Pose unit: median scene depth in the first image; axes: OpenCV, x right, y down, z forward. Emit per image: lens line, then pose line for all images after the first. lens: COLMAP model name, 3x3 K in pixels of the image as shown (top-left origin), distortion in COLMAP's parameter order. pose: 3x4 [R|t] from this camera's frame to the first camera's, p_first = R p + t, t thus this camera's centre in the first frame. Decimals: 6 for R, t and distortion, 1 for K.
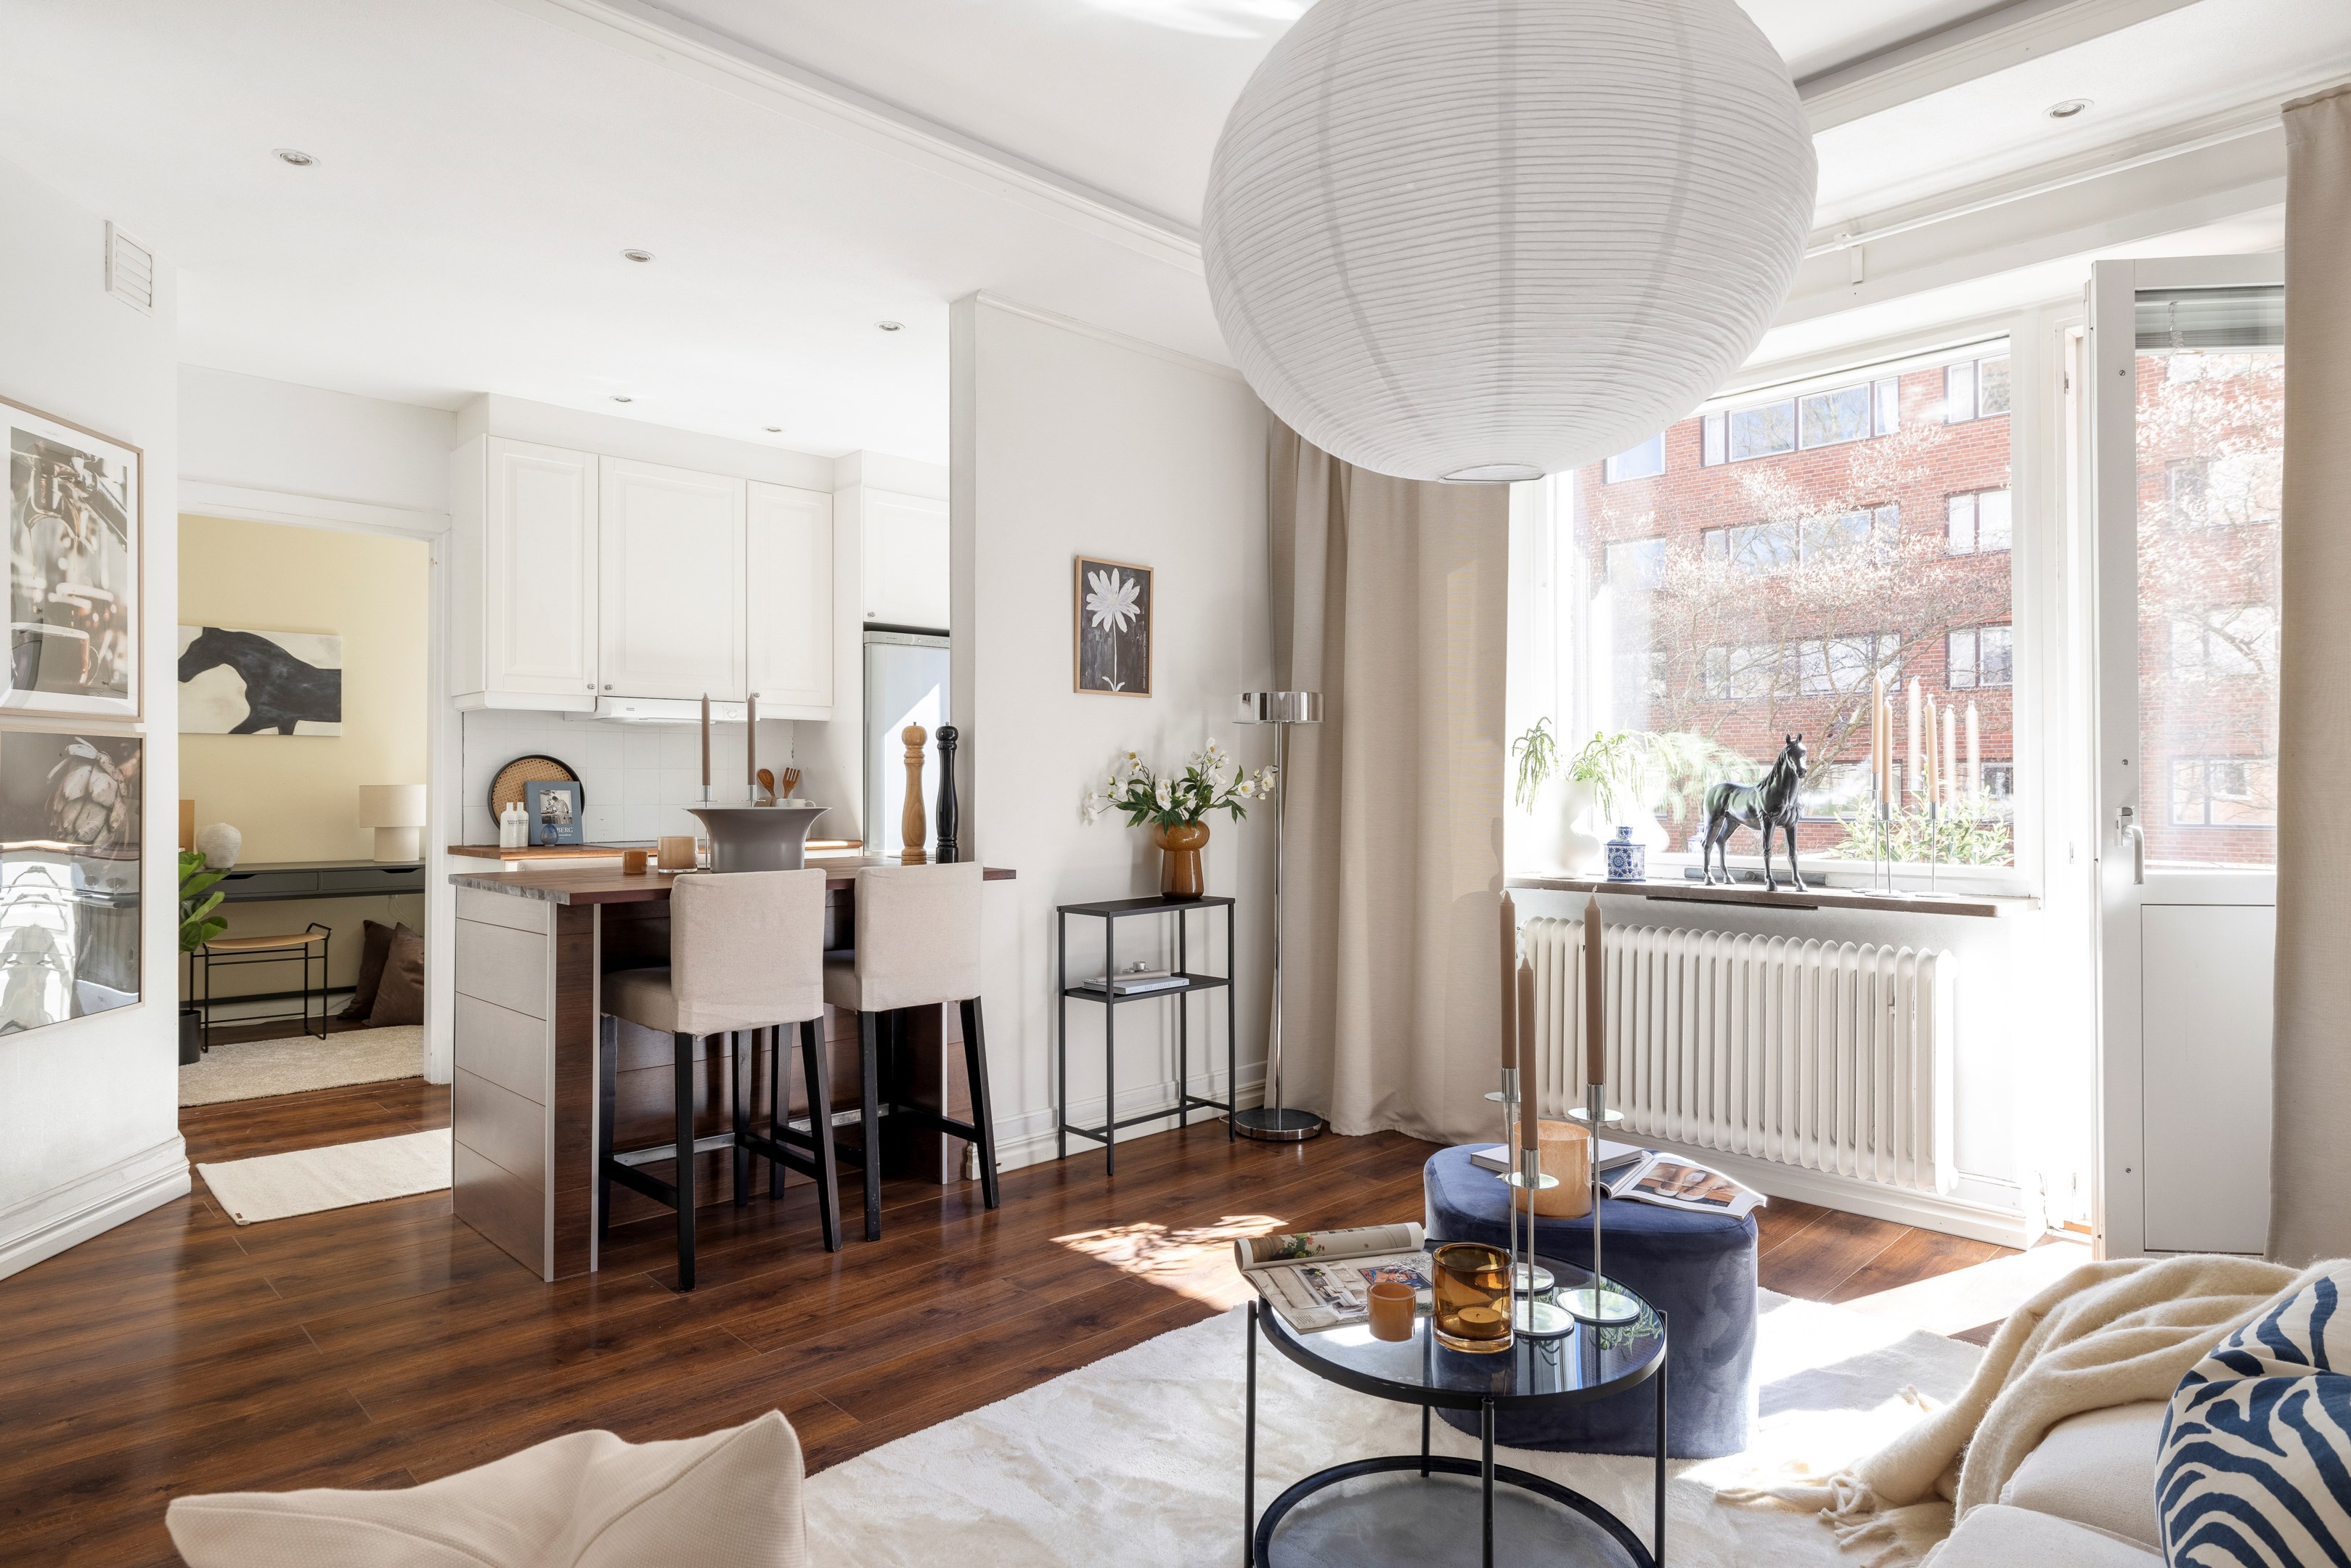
lens RADIAL K [[1332.8, 0, 1175.5], [0, 1332.8, 784.0], [0, 0, 1]] dist [-0.001240, -0.000011]
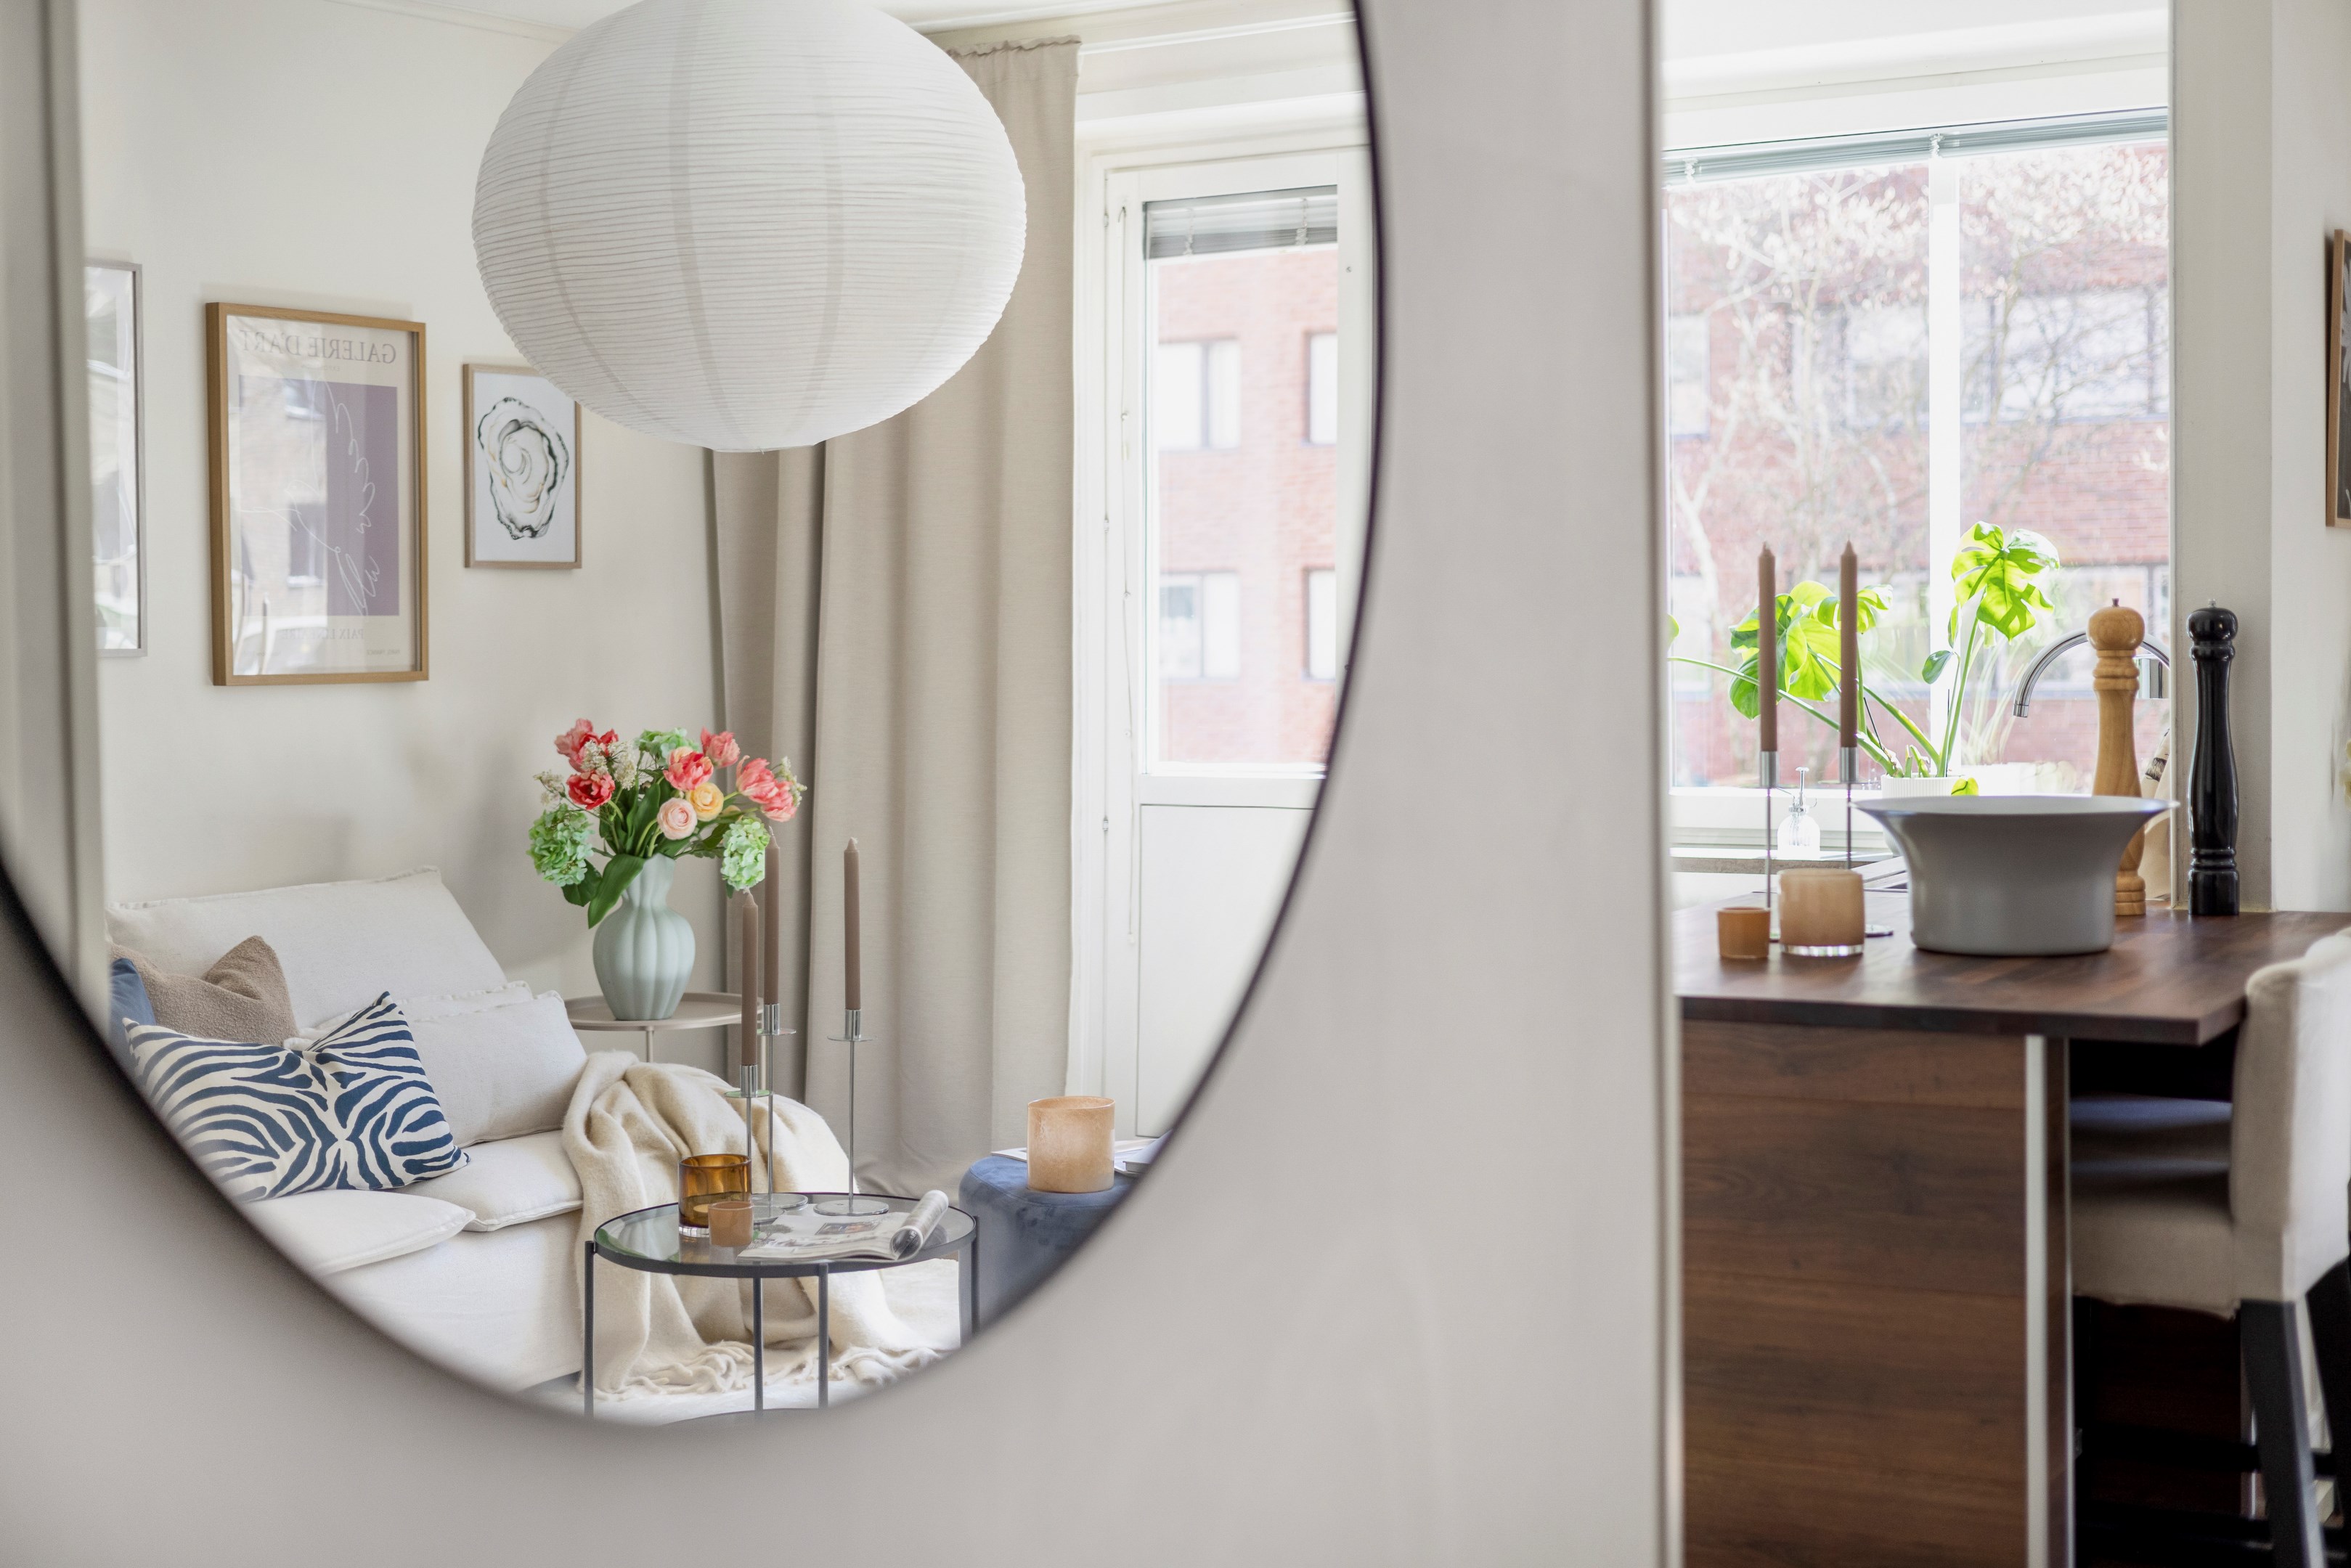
lens RADIAL K [[3281.6, 0, 1171.5], [0, 3281.6, 752.3], [0, 0, 1]] dist [0.007839, 0.016802]
pose [[0.960108, -0.025112, 0.278500, -0.839119], [0.013018, 0.998894, 0.045190, -0.049889], [-0.279326, -0.039762, 0.959373, 0.008765]]
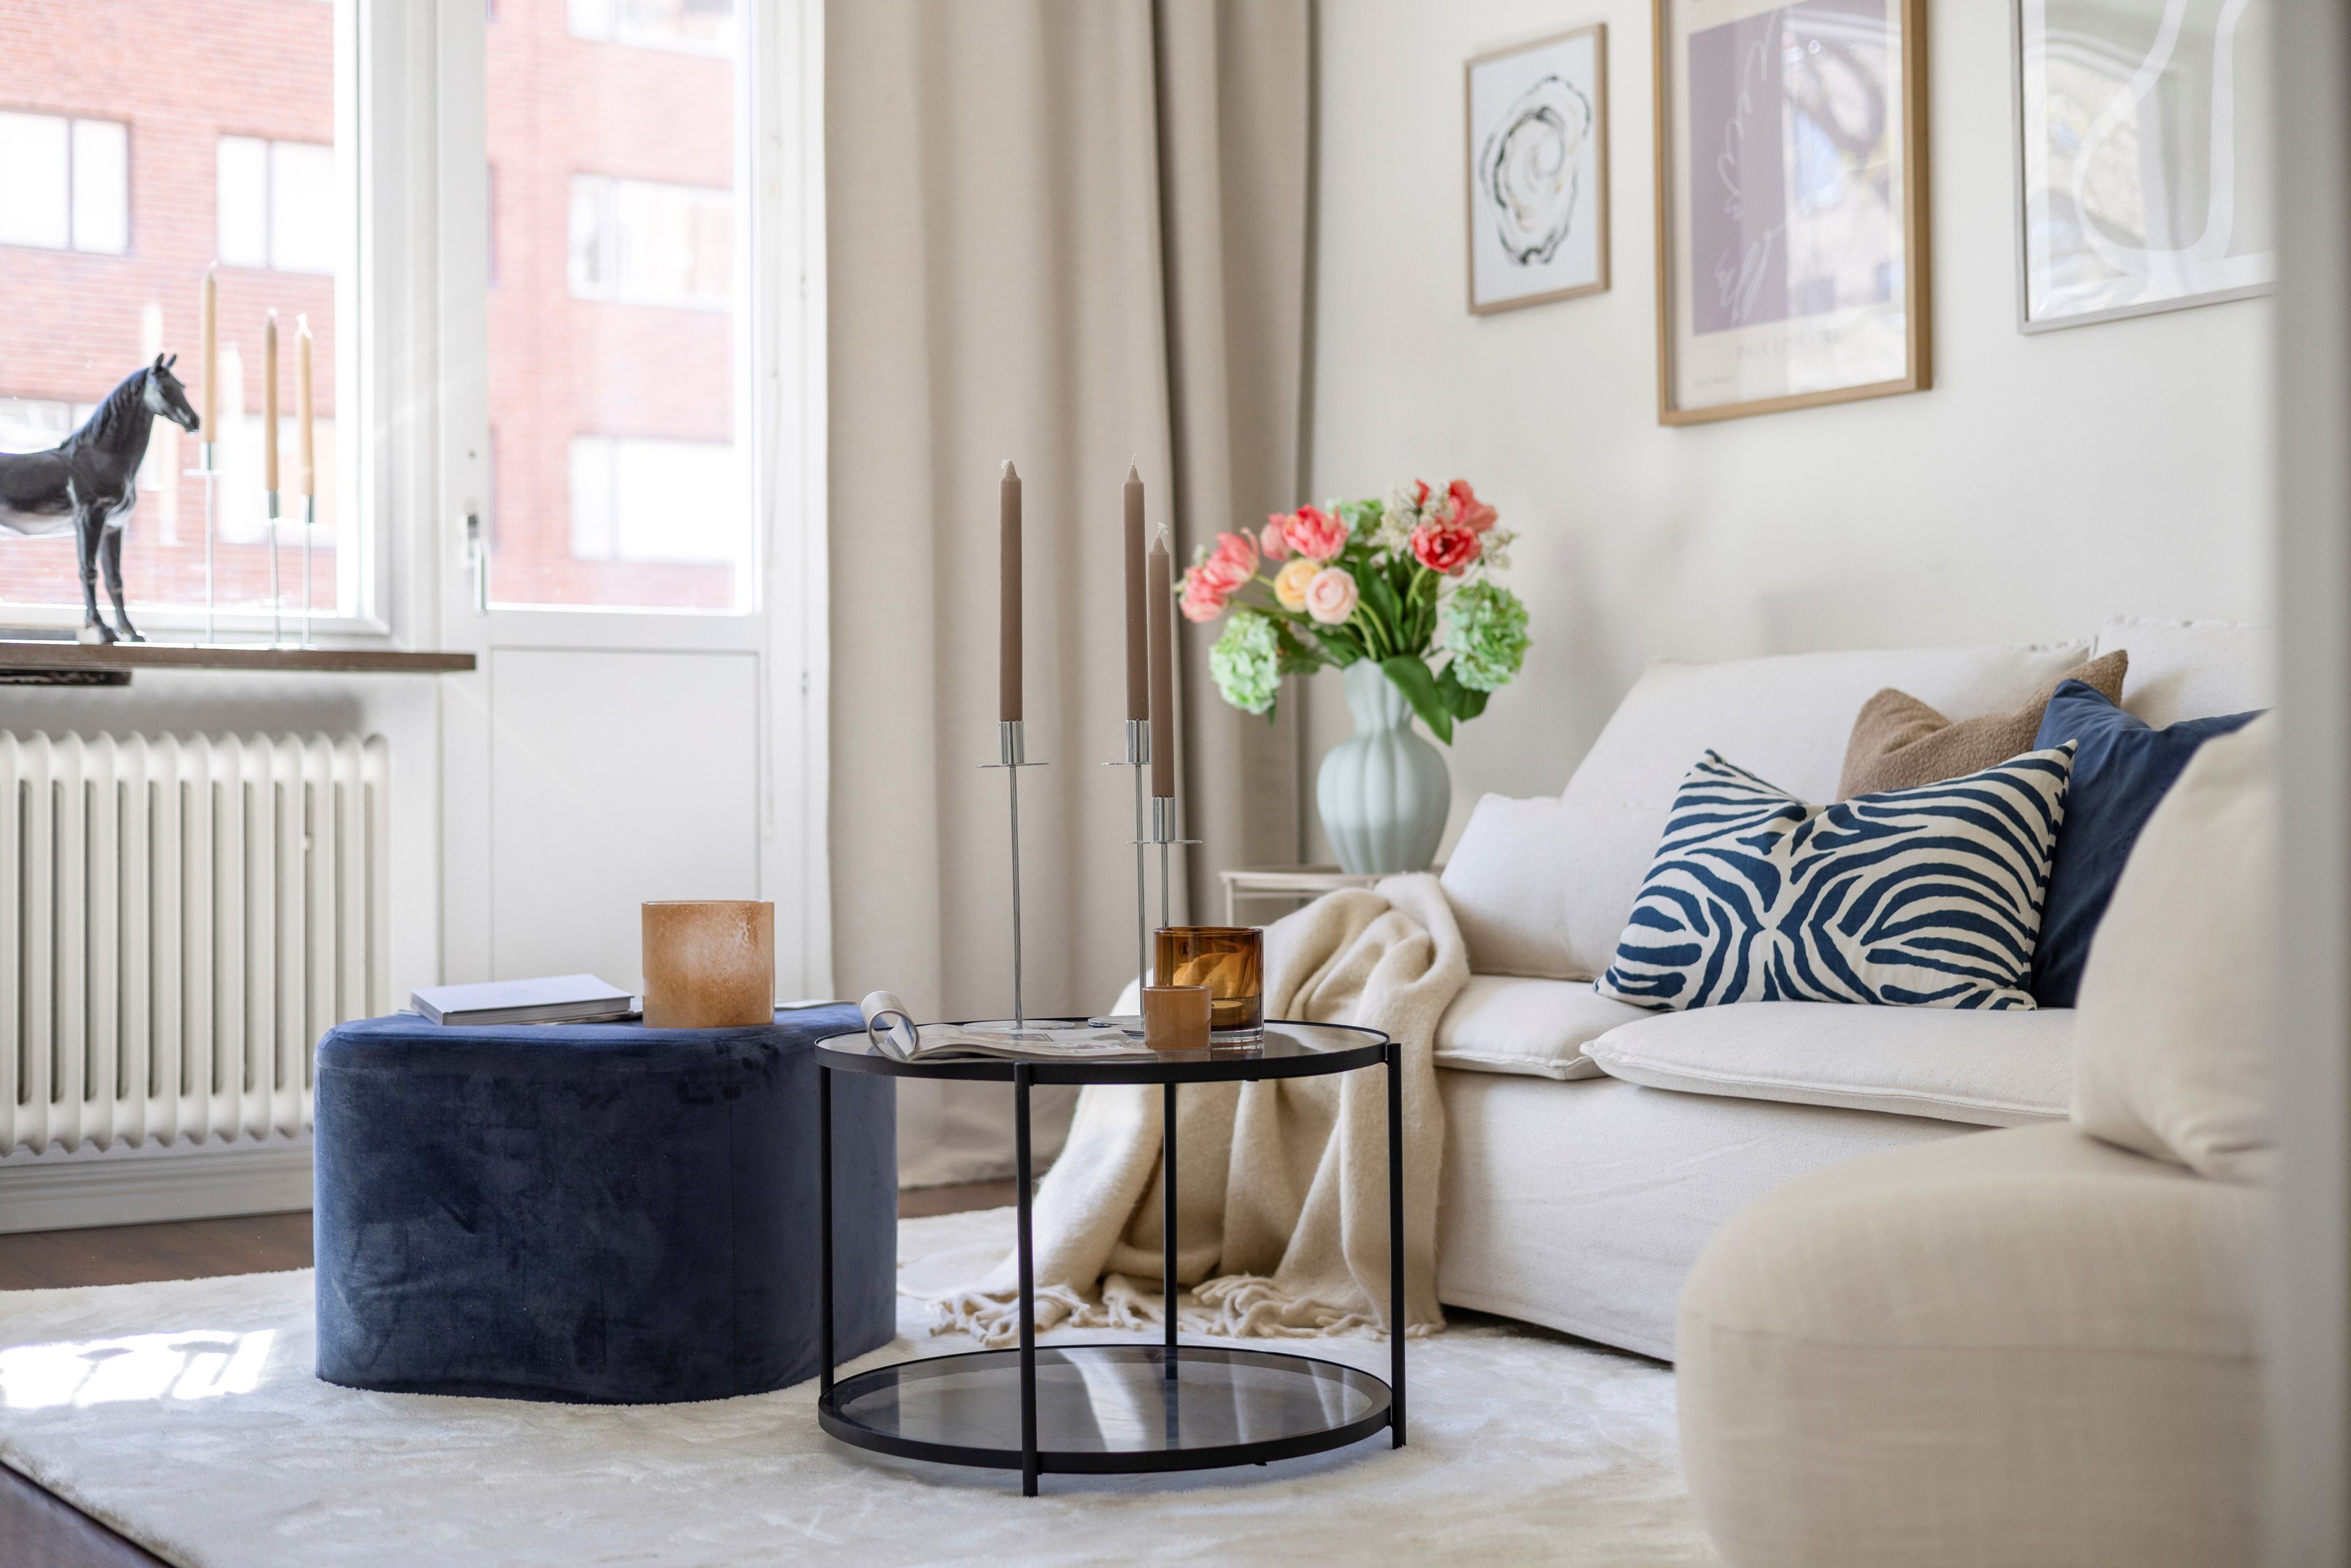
lens RADIAL K [[3281.6, 0, 1171.5], [0, 3281.6, 752.3], [0, 0, 1]] dist [0.007839, 0.016802]
pose [[0.162825, 0.013497, 0.986563, -0.717934], [0.003638, 0.999891, -0.014280, 0.132556], [-0.986648, 0.005915, 0.162758, 0.338816]]
